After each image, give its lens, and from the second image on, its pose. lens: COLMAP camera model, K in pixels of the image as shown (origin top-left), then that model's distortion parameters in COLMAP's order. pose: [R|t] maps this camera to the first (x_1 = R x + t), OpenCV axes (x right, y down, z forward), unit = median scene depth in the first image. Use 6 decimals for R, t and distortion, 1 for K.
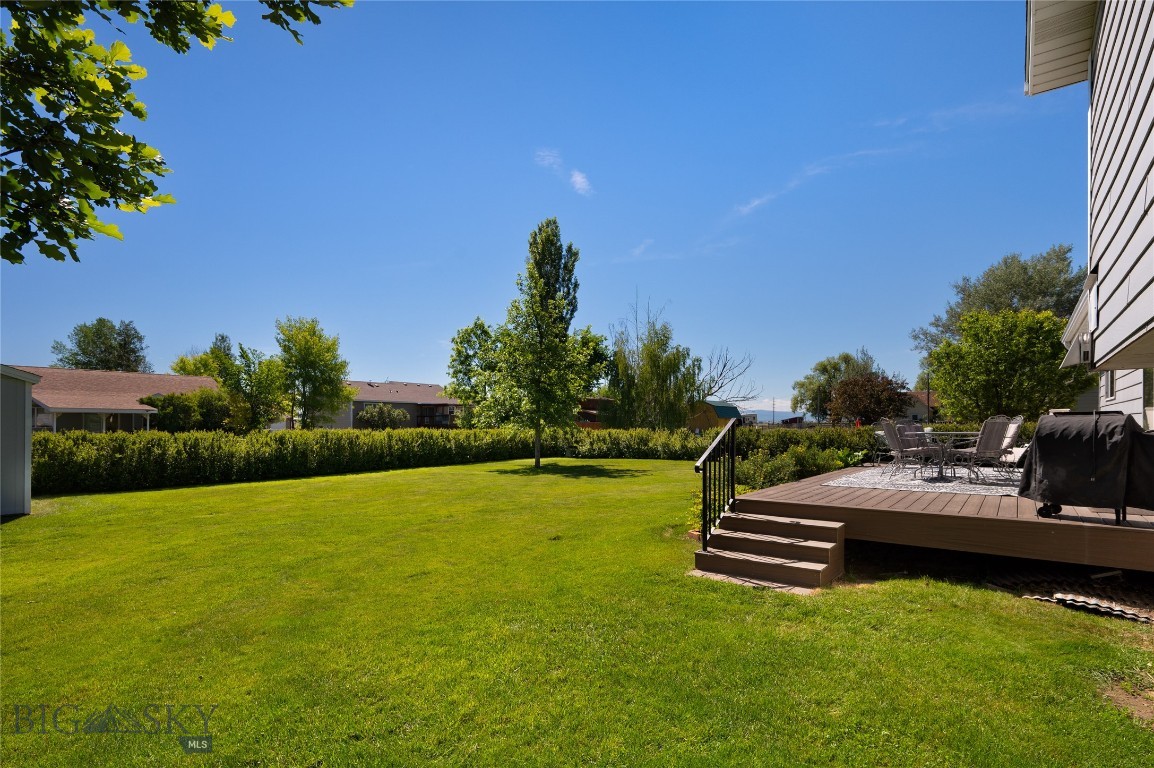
lens RADIAL K [[575.1, 0, 564.5], [0, 575.1, 423.5], [0, 0, 1]] dist [-0.001243, -0.000518]
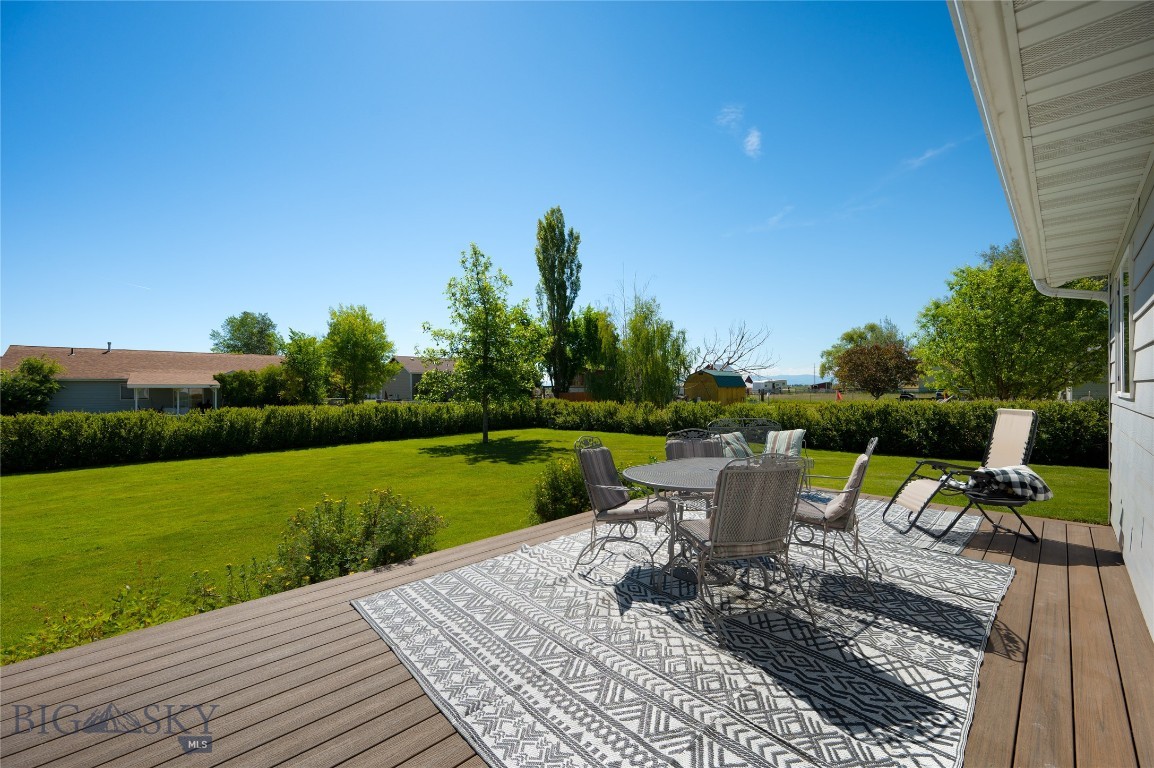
lens RADIAL K [[453.6, 0, 579.7], [0, 453.6, 385.4], [0, 0, 1]] dist [-0.000997, -0.000013]
pose [[0.988637, -0.006969, -0.150162, 0.150340], [0.006602, 0.999974, -0.002941, -0.012812], [0.150179, 0.001916, 0.988657, 0.151804]]
